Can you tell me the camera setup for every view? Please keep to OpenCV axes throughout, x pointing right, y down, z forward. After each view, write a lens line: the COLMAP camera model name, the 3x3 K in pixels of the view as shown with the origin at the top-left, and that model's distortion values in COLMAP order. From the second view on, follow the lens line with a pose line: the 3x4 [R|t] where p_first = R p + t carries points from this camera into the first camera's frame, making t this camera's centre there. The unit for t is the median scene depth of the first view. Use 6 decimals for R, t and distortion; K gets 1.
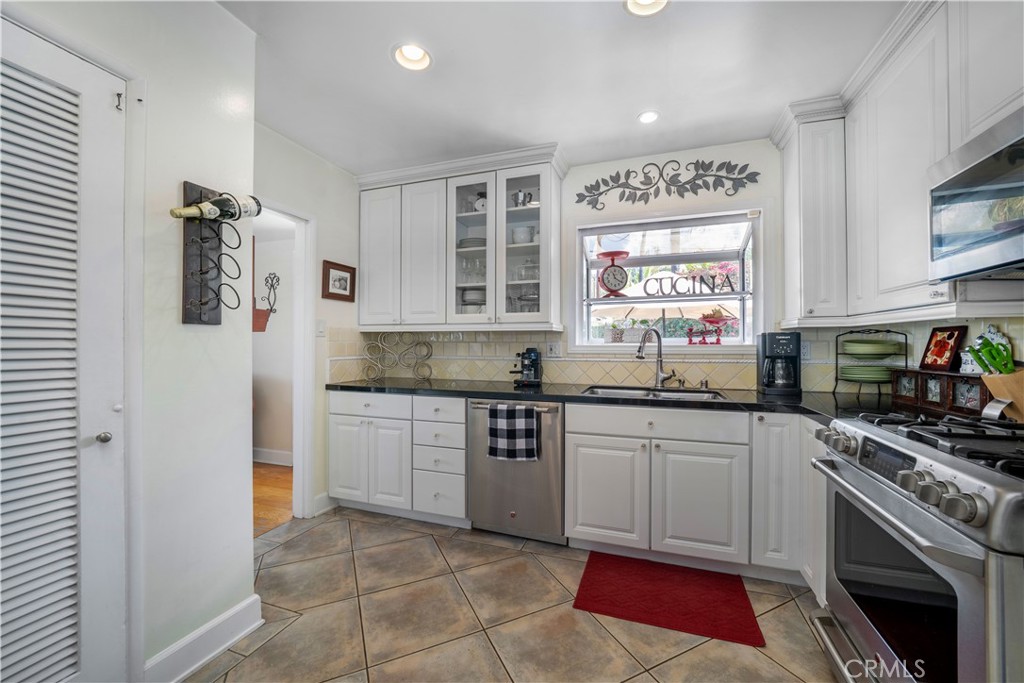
lens RADIAL K [[377.9, 0, 519.1], [0, 377.9, 343.0], [0, 0, 1]] dist [-0.000030, -0.000081]
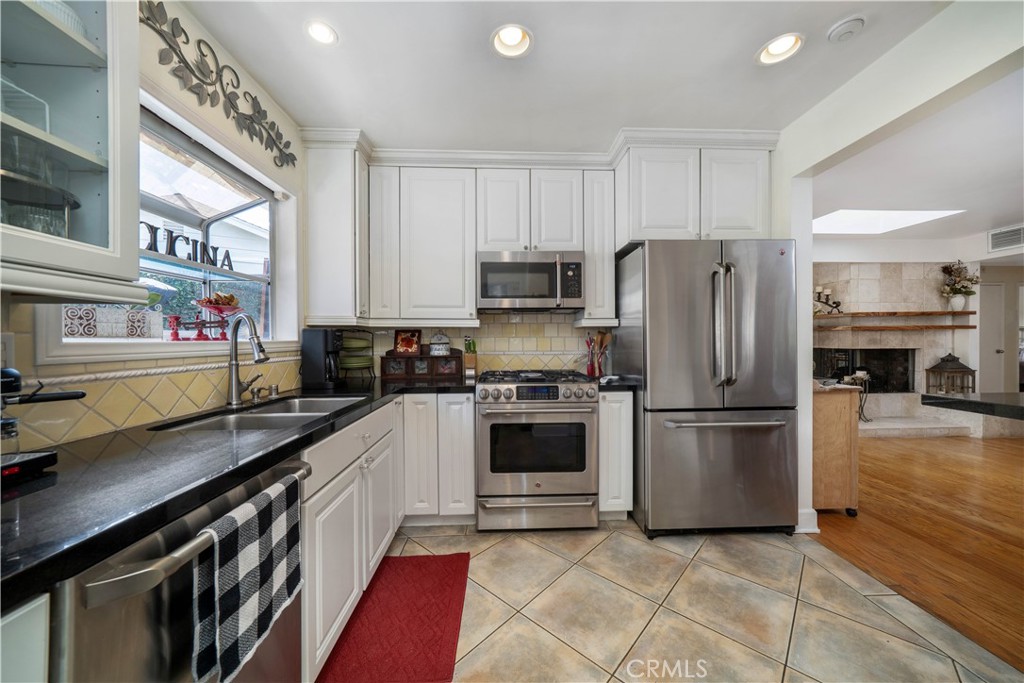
lens RADIAL K [[373.9, 0, 517.2], [0, 373.9, 342.9], [0, 0, 1]] dist [-0.018259, 0.002221]
pose [[-0.371630, -0.004769, 0.928369, -0.536753], [-0.002814, 0.999988, 0.004011, 0.006279], [-0.928377, -0.001122, -0.371639, 1.032869]]
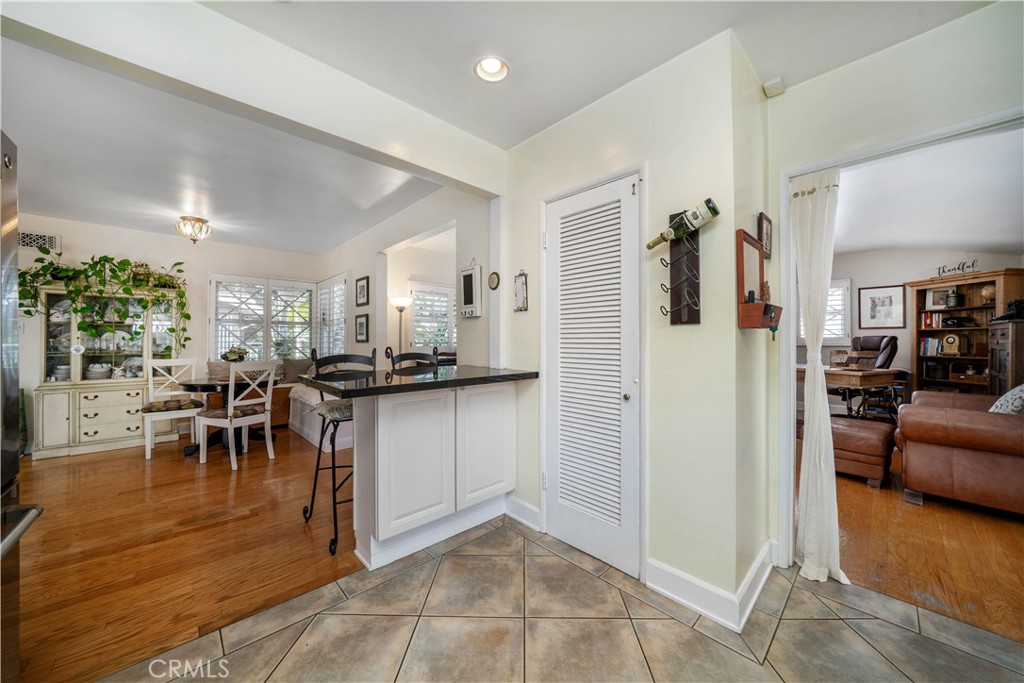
lens RADIAL K [[354.1, 0, 507.1], [0, 354.1, 340.3], [0, 0, 1]] dist [-0.010785, -0.000046]
pose [[-0.466422, 0.001406, -0.884561, 0.314550], [0.009342, 0.999951, -0.003337, 0.000283], [0.884513, -0.009820, -0.466412, 0.749999]]
